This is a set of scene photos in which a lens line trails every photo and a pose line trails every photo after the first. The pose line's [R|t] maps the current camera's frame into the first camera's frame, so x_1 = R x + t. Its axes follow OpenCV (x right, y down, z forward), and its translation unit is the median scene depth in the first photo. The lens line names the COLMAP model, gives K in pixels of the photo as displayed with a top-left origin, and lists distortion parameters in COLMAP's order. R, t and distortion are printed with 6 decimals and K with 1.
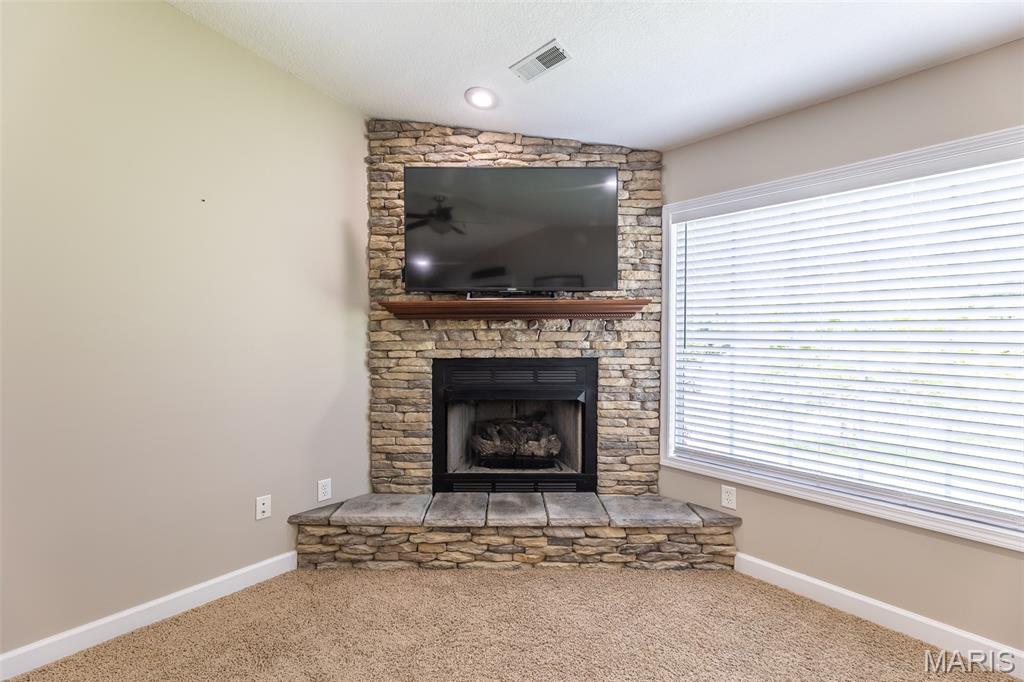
lens RADIAL K [[405.4, 0, 510.4], [0, 405.4, 339.4], [0, 0, 1]] dist [0.003293, -0.000031]
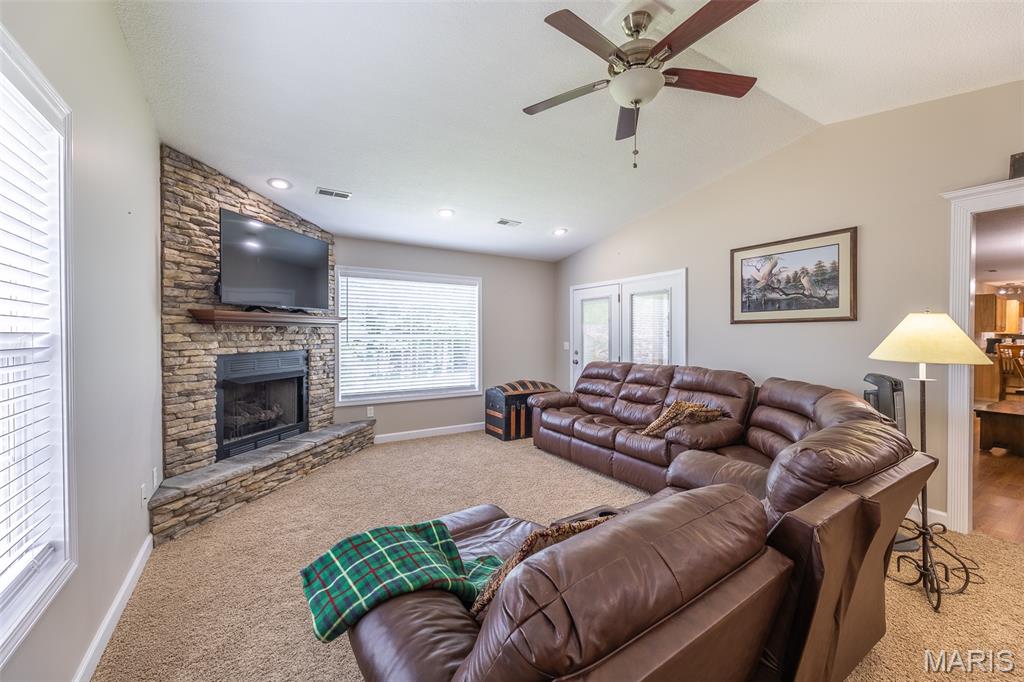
lens RADIAL K [[405.4, 0, 510.4], [0, 405.4, 339.4], [0, 0, 1]] dist [0.003293, -0.000031]
pose [[0.224181, -0.012433, 0.974468, -1.227418], [0.015040, 0.999844, 0.009296, 0.000000], [-0.974431, 0.012572, 0.224333, -0.178224]]
